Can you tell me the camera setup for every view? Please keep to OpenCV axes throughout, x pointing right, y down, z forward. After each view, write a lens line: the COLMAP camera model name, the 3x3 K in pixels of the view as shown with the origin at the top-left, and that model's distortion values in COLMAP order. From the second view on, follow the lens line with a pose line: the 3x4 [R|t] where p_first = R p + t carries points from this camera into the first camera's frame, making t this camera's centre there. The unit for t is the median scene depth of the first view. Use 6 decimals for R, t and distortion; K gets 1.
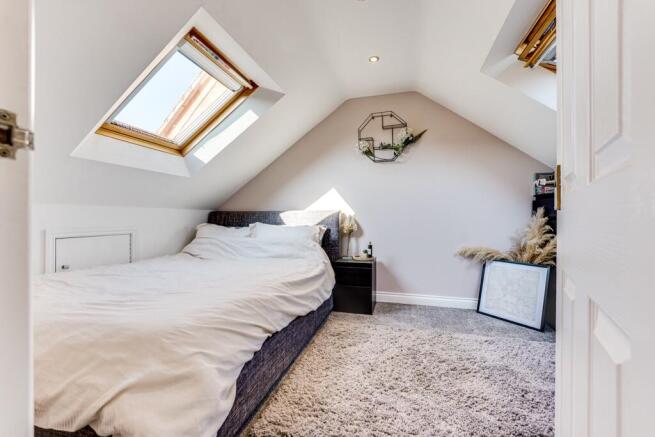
lens RADIAL K [[272.6, 0, 327.5], [0, 272.6, 218.5], [0, 0, 1]] dist [-0.000304, -0.000002]
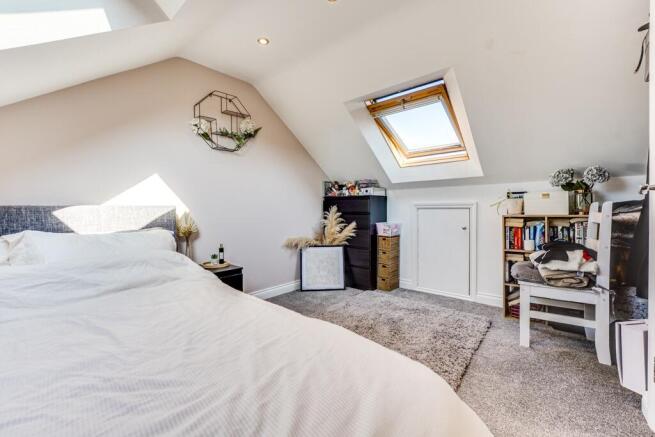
lens RADIAL K [[277.2, 0, 325.4], [0, 277.2, 213.2], [0, 0, 1]] dist [-0.000150, 0.000010]
pose [[0.438193, -0.017294, 0.898715, -0.491398], [0.008510, 0.999850, 0.015091, -0.020578], [-0.898841, 0.001035, 0.438274, 0.348937]]
